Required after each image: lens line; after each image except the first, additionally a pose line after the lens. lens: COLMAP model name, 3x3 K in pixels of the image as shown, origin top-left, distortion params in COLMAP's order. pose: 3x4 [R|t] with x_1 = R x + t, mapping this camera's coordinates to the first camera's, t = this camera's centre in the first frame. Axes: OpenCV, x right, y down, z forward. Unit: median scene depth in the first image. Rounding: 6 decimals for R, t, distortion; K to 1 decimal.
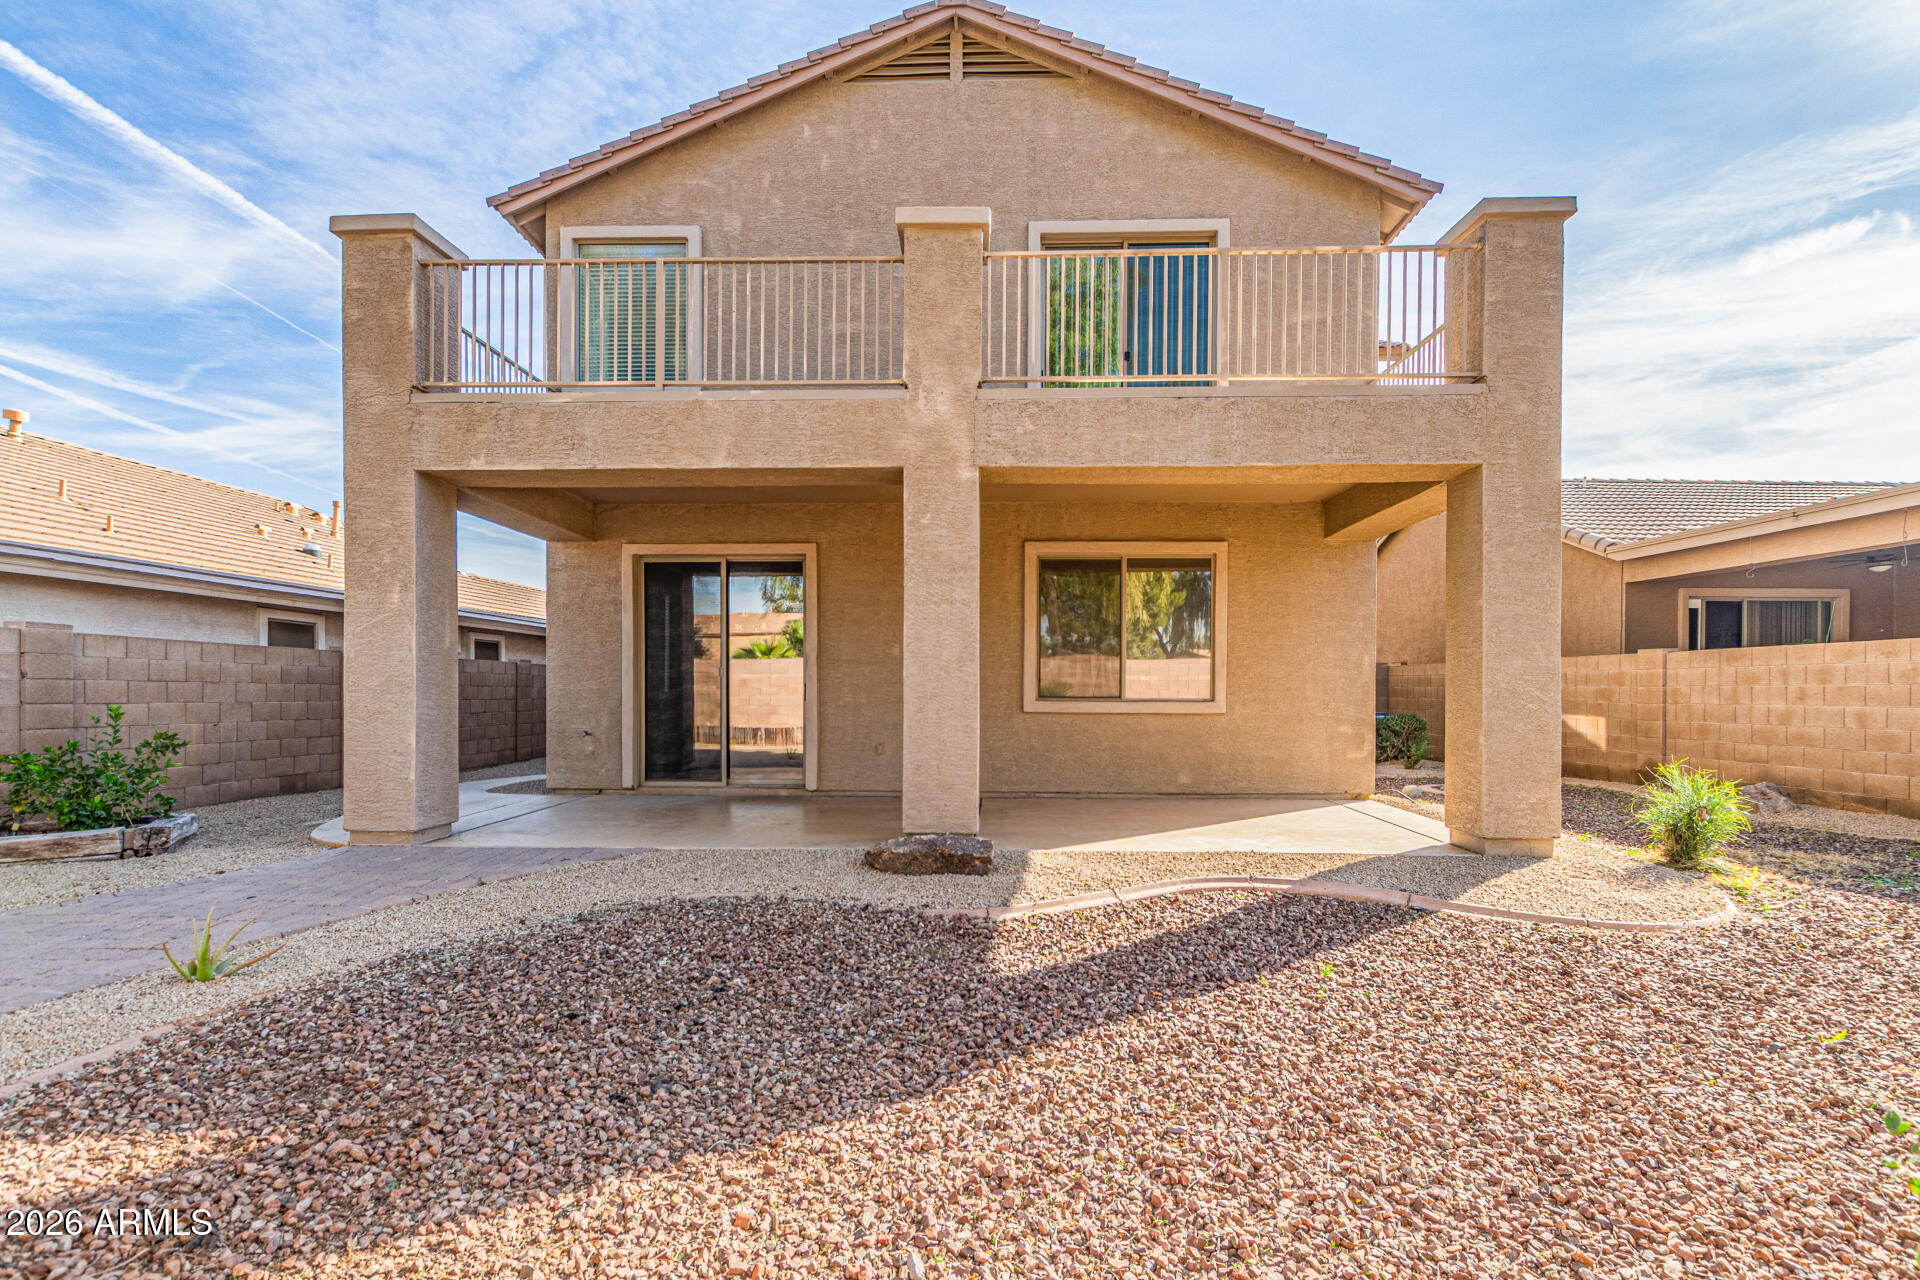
lens RADIAL K [[911.0, 0, 965.2], [0, 911.0, 696.1], [0, 0, 1]] dist [0.005478, -0.000112]
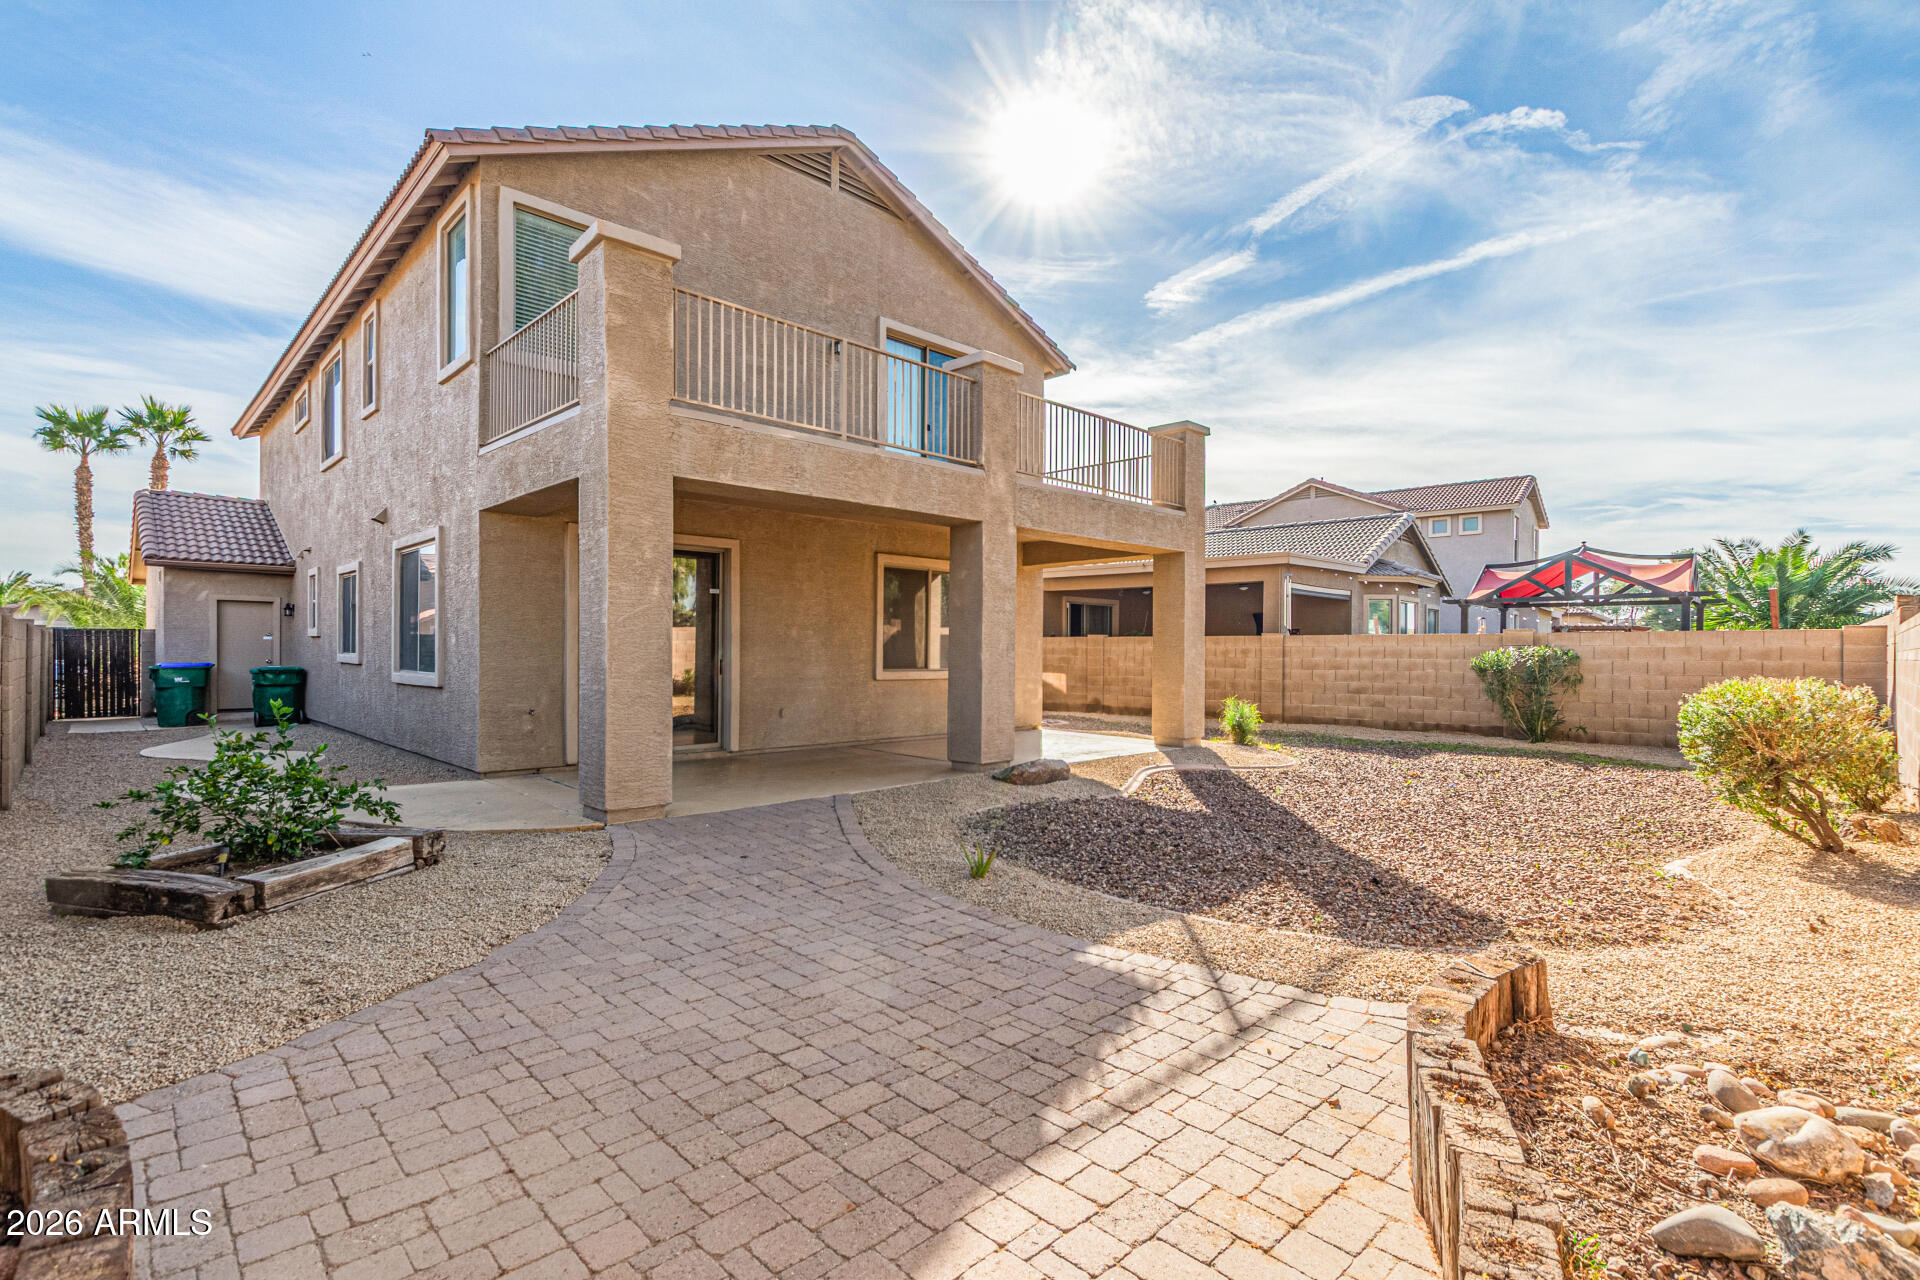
lens RADIAL K [[911.0, 0, 948.7], [0, 911.0, 647.9], [0, 0, 1]] dist [0.005478, -0.000112]
pose [[0.687462, 0.000591, 0.726220, -0.838849], [0.001967, 0.999994, -0.002677, -0.025691], [-0.726218, 0.003269, 0.687457, 0.001911]]
